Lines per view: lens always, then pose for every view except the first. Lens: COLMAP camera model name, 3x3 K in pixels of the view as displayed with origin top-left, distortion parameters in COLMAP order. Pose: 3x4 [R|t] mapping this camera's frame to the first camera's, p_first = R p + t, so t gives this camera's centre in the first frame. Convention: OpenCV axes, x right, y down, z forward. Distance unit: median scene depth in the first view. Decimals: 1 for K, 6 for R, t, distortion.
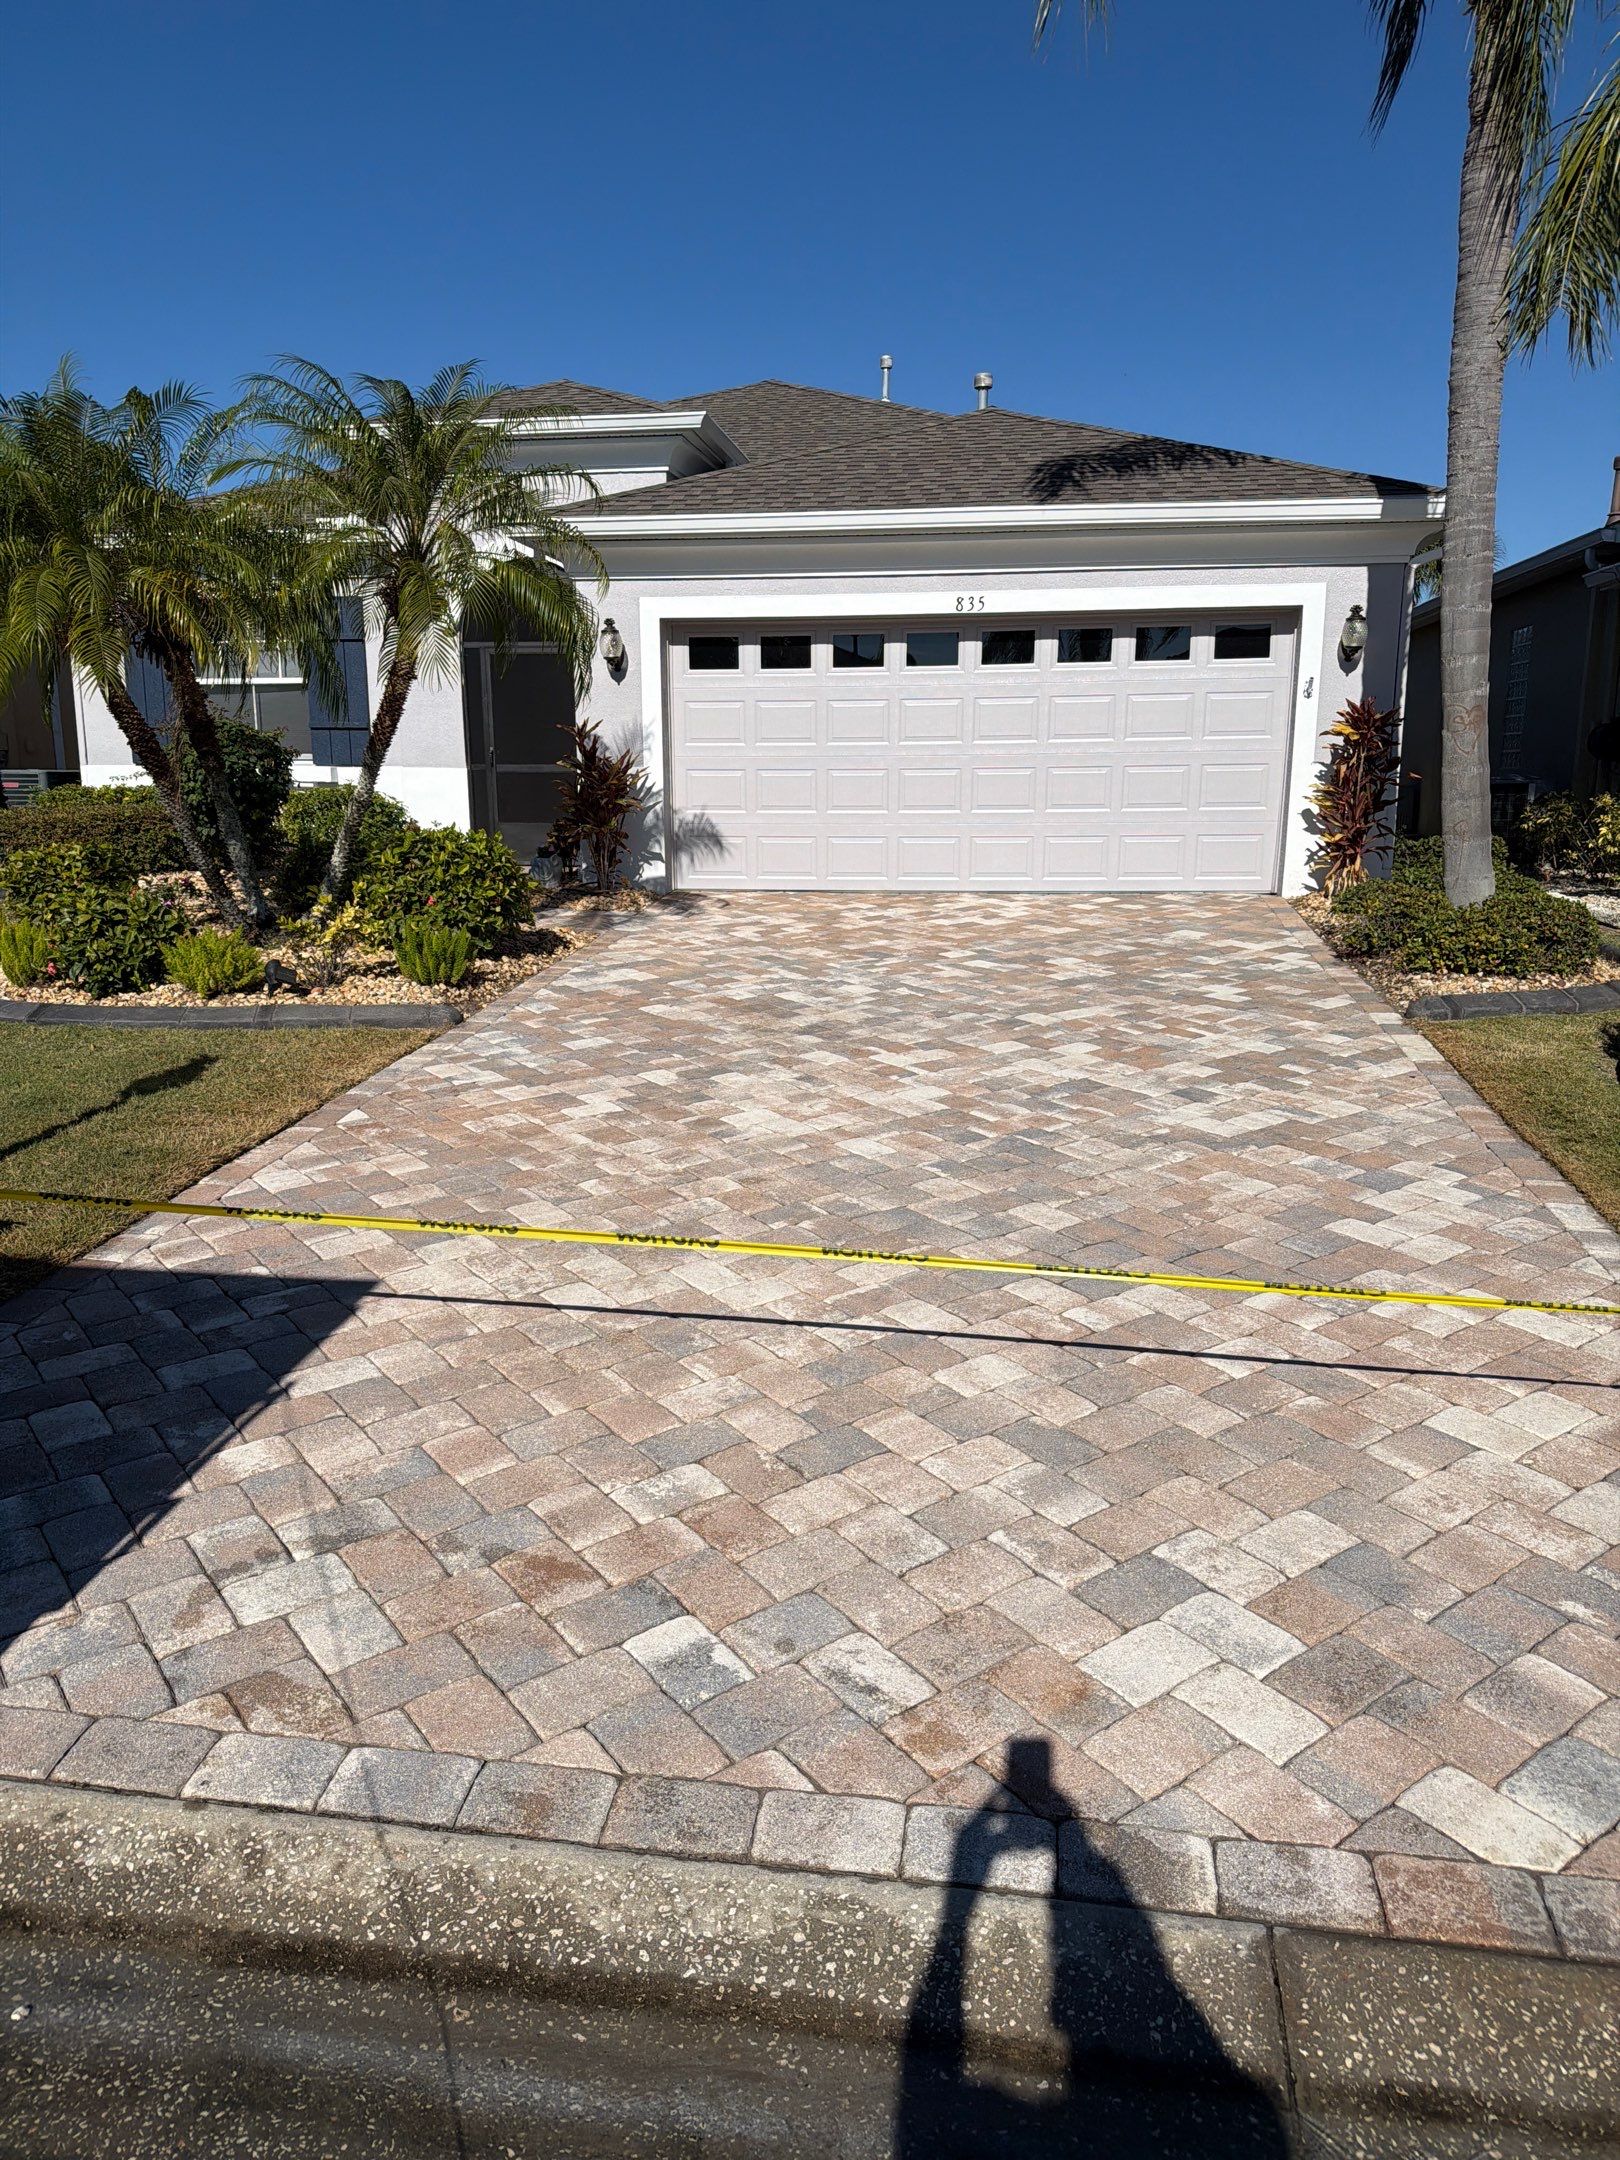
lens RADIAL K [[1500.8, 0, 791.8], [0, 1500.8, 1094.1], [0, 0, 1]] dist [0.158132, -0.305990]
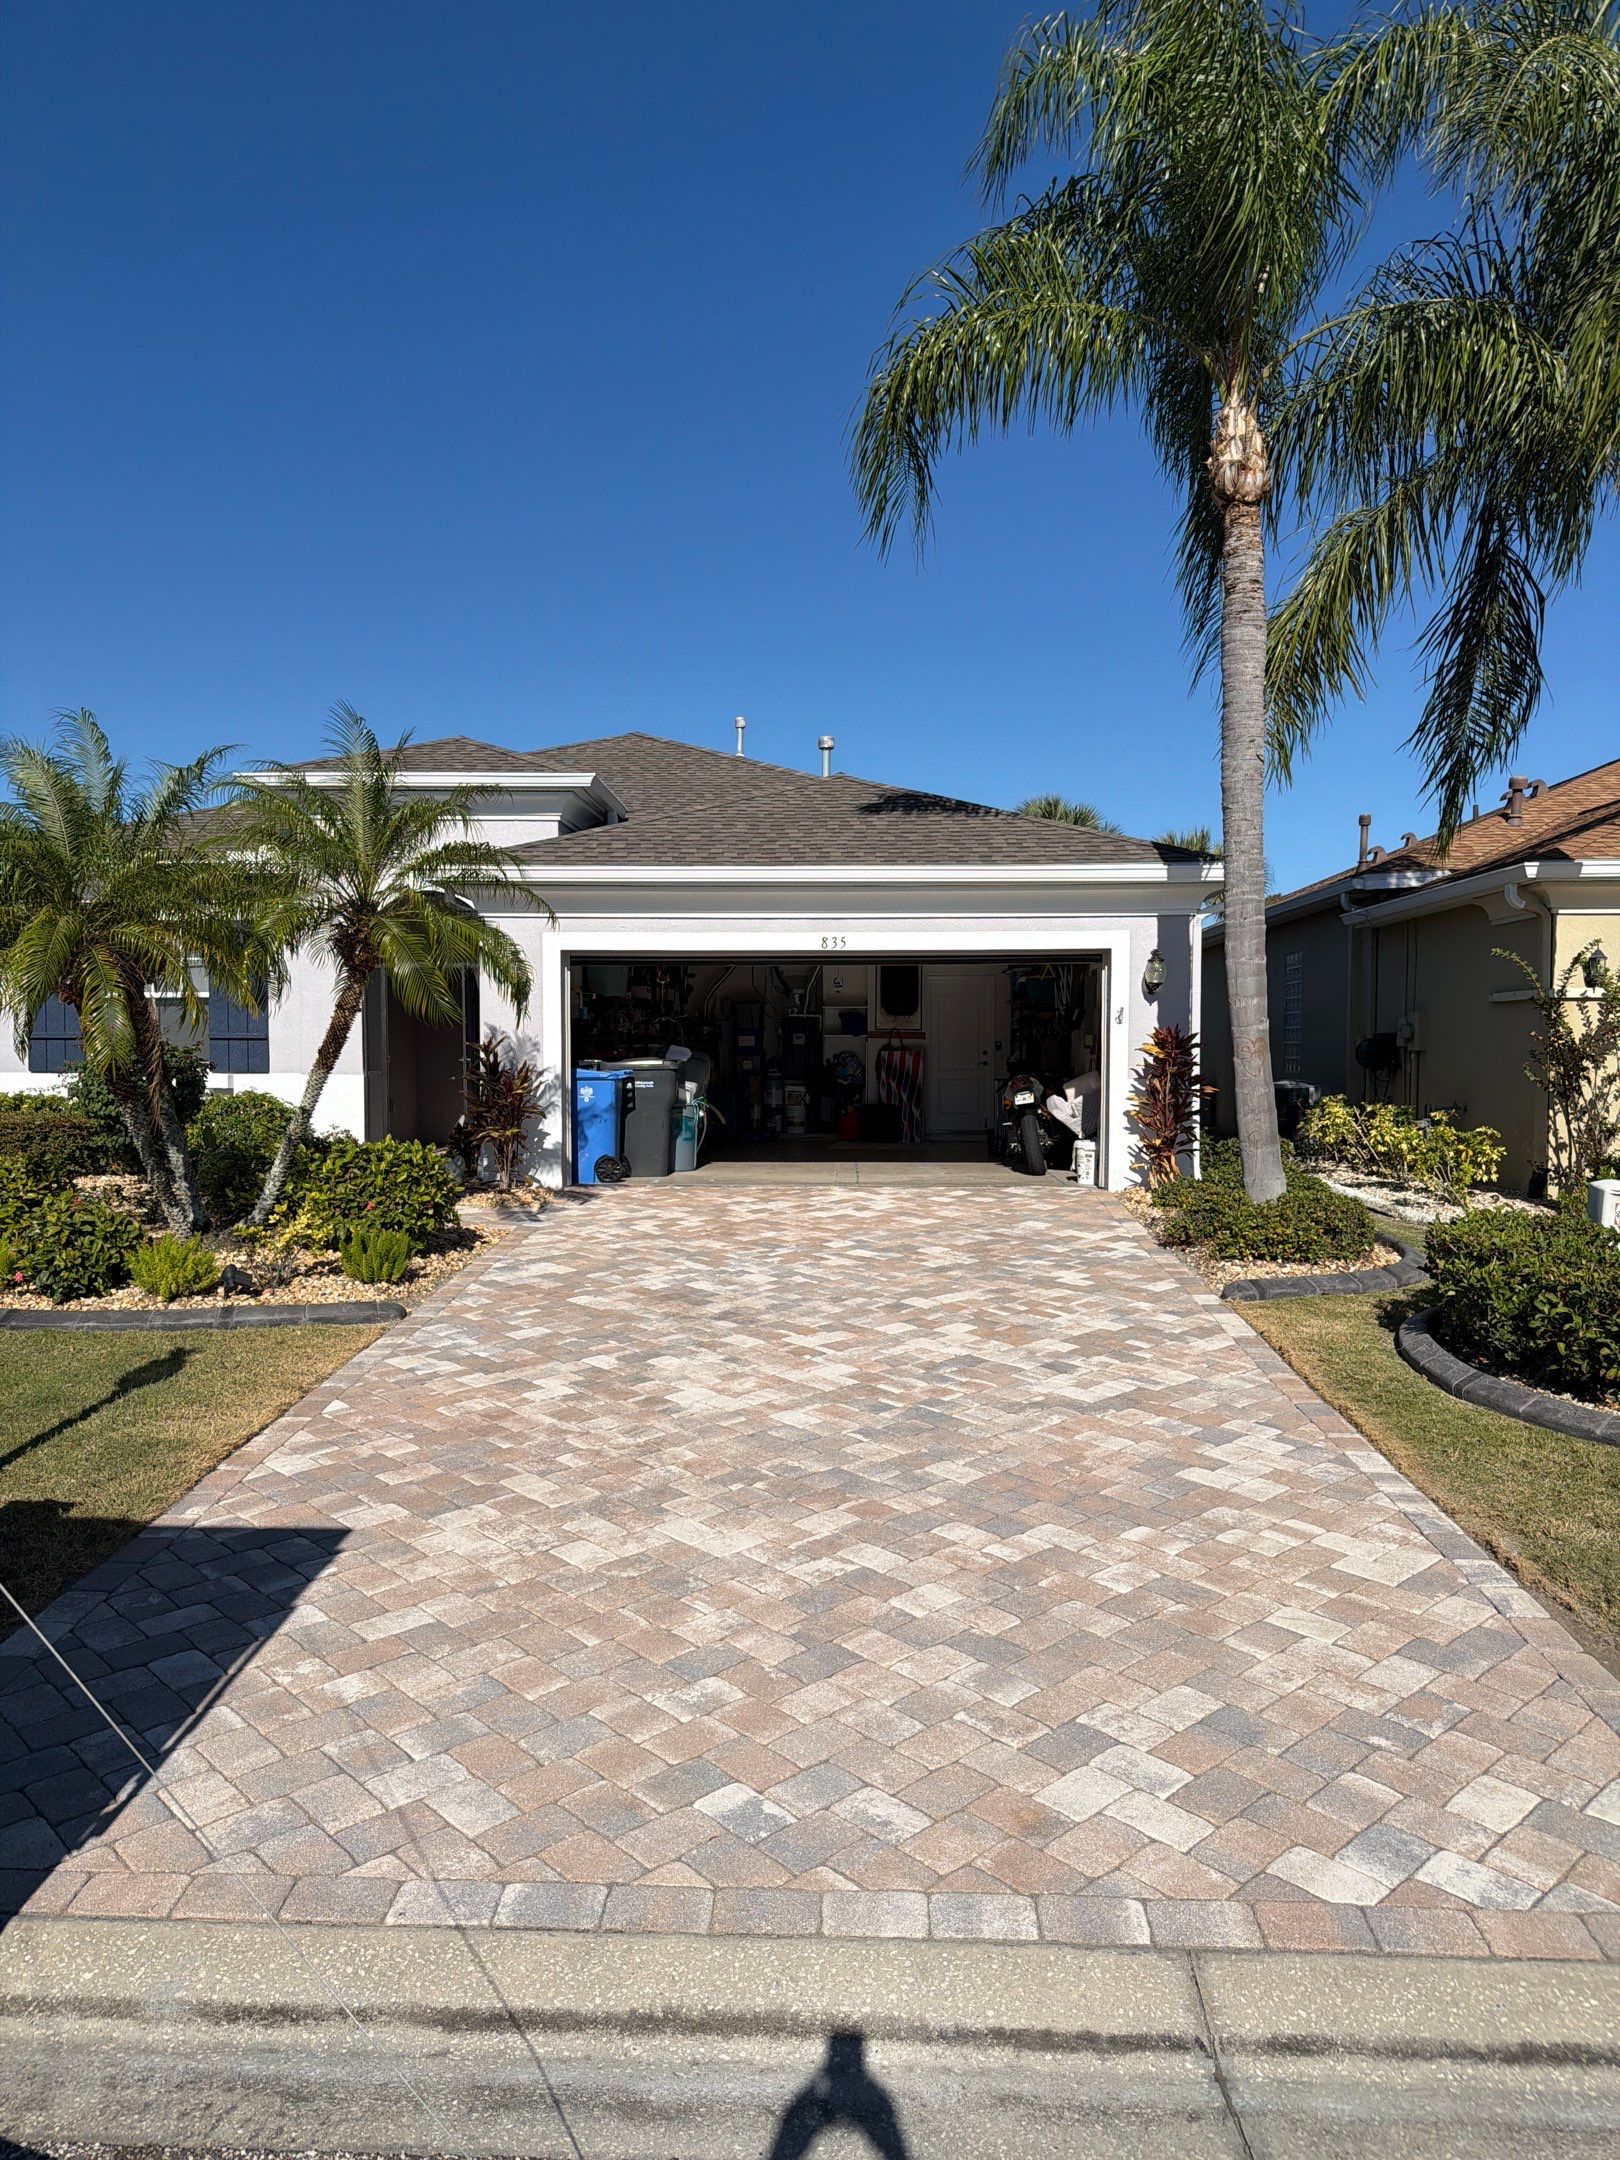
lens RADIAL K [[1504.8, 0, 802.6], [0, 1504.8, 1109.0], [0, 0, 1]] dist [0.170729, -0.355478]
pose [[0.992920, -0.002886, 0.118753, -0.075913], [0.023315, 0.984993, -0.171011, -0.000206], [-0.116477, 0.172569, 0.978086, -0.178277]]
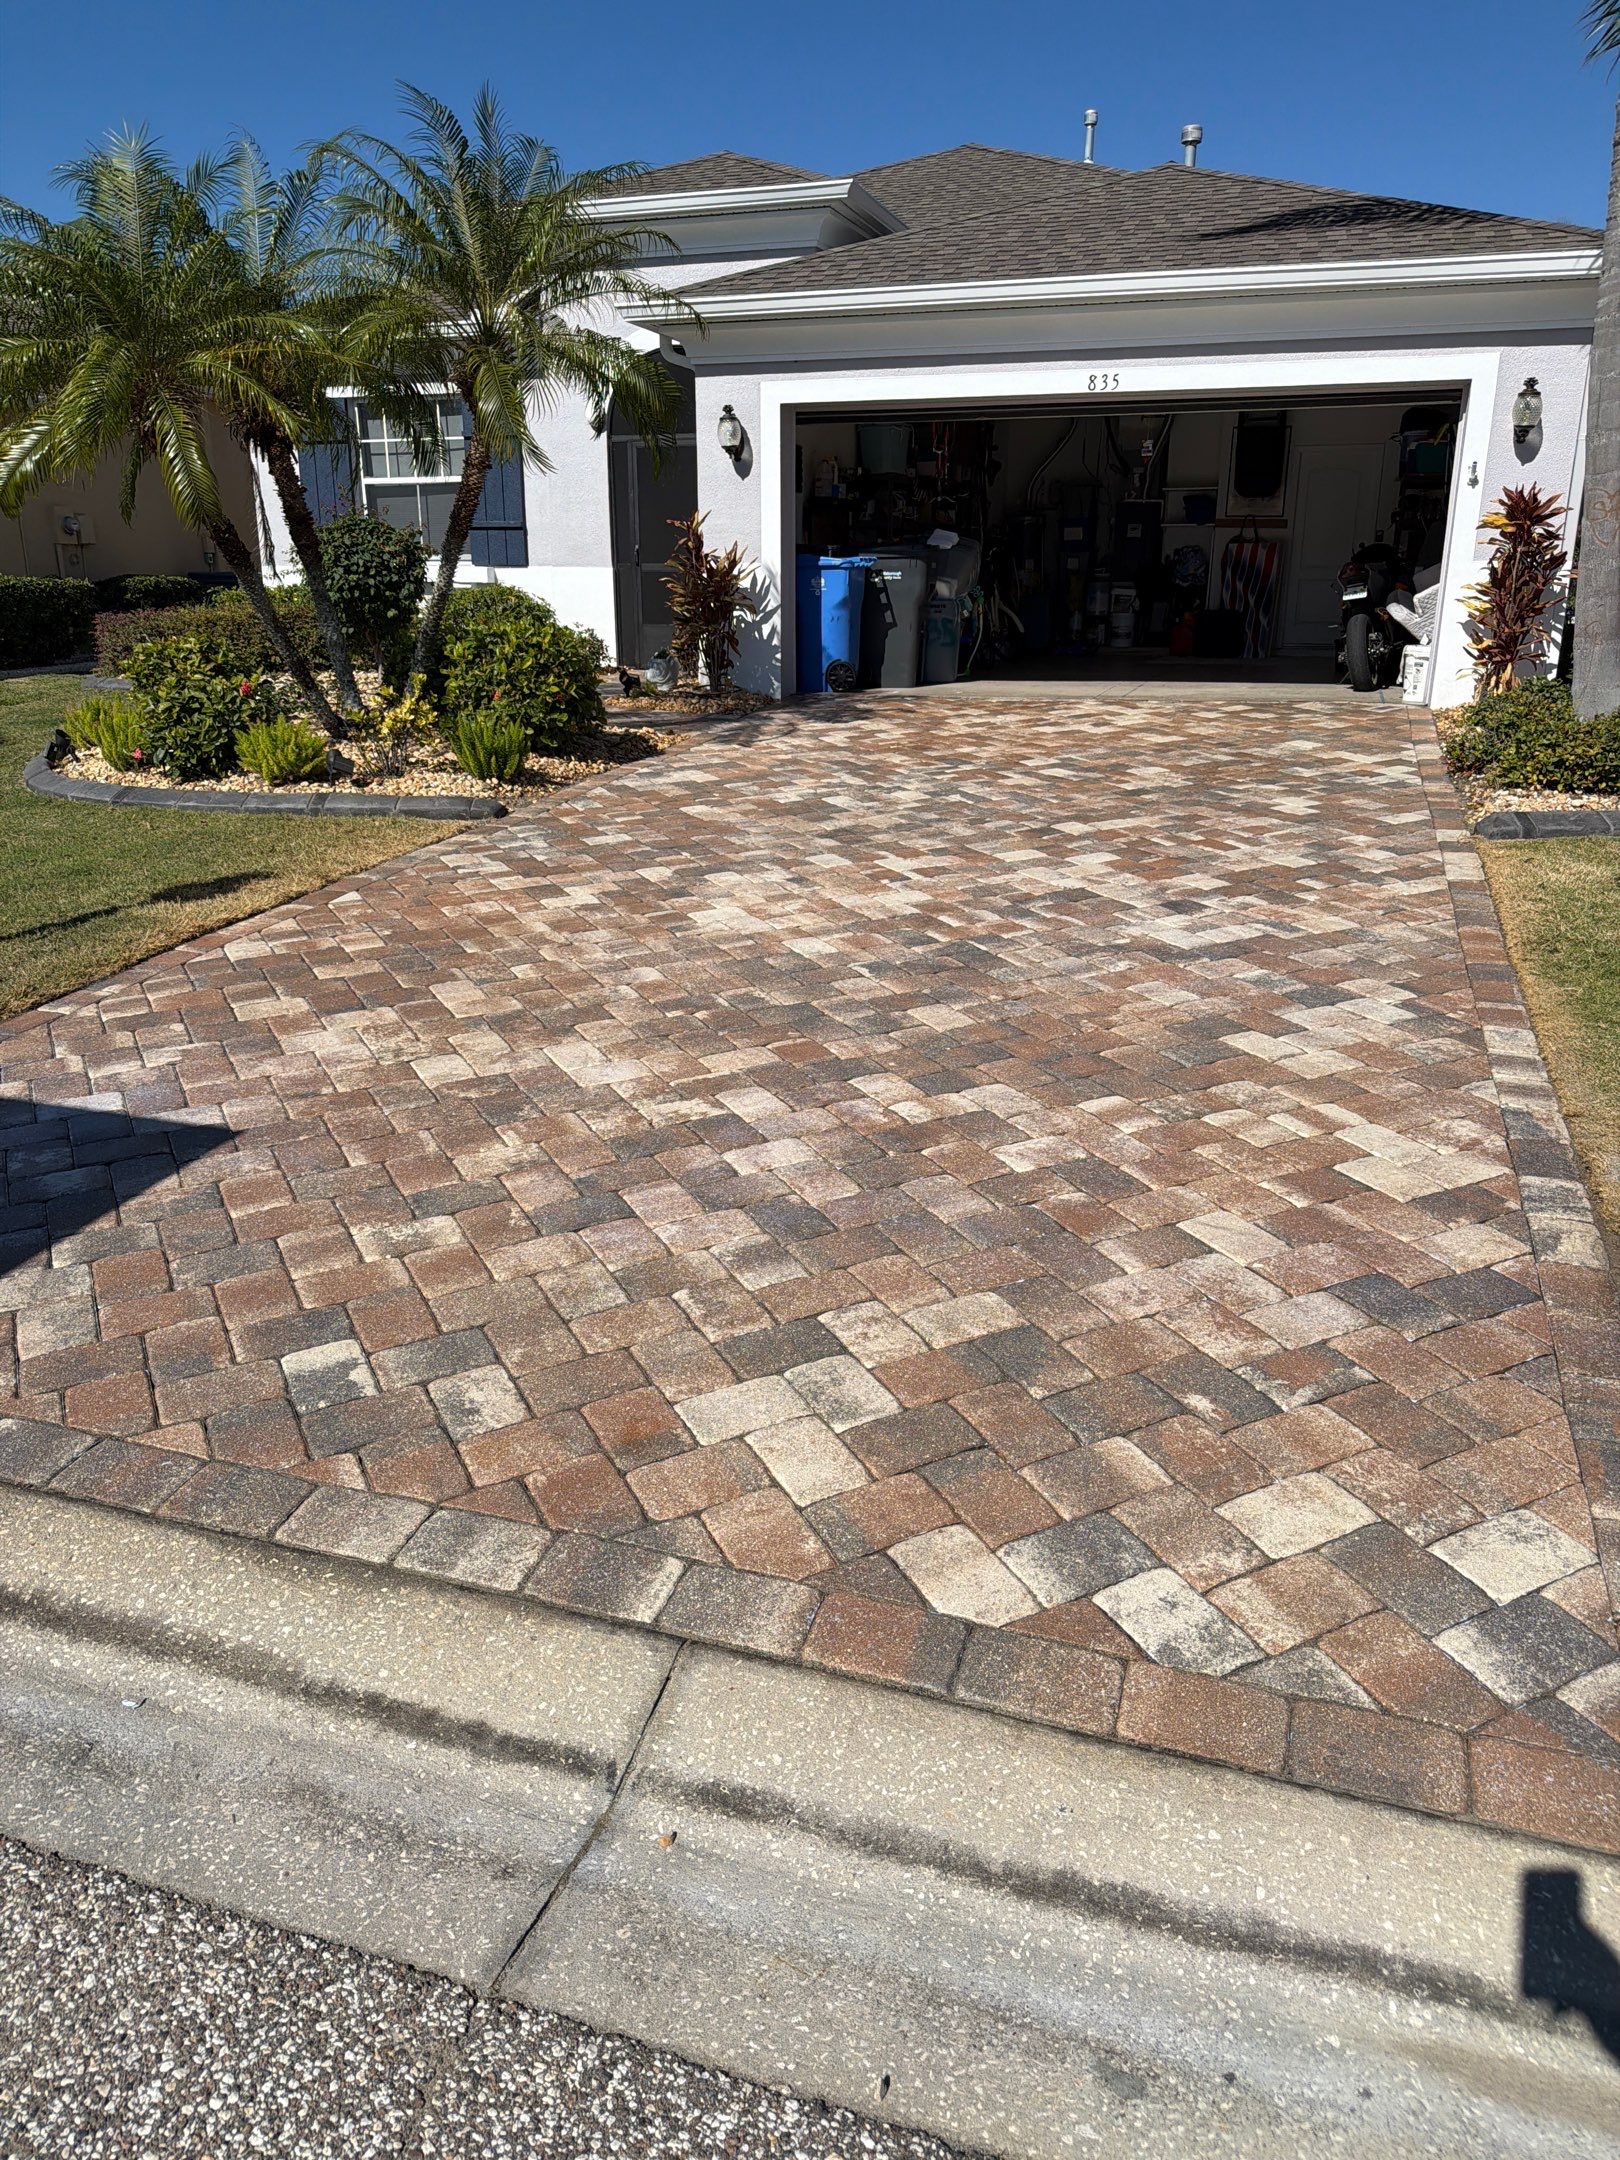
lens RADIAL K [[1505.2, 0, 803.9], [0, 1505.2, 1095.5], [0, 0, 1]] dist [0.149422, -0.292306]
pose [[0.986360, 0.054136, -0.155443, 0.183869], [-0.036114, 0.992533, 0.116505, 0.015498], [0.160590, -0.109302, 0.980951, 0.005832]]
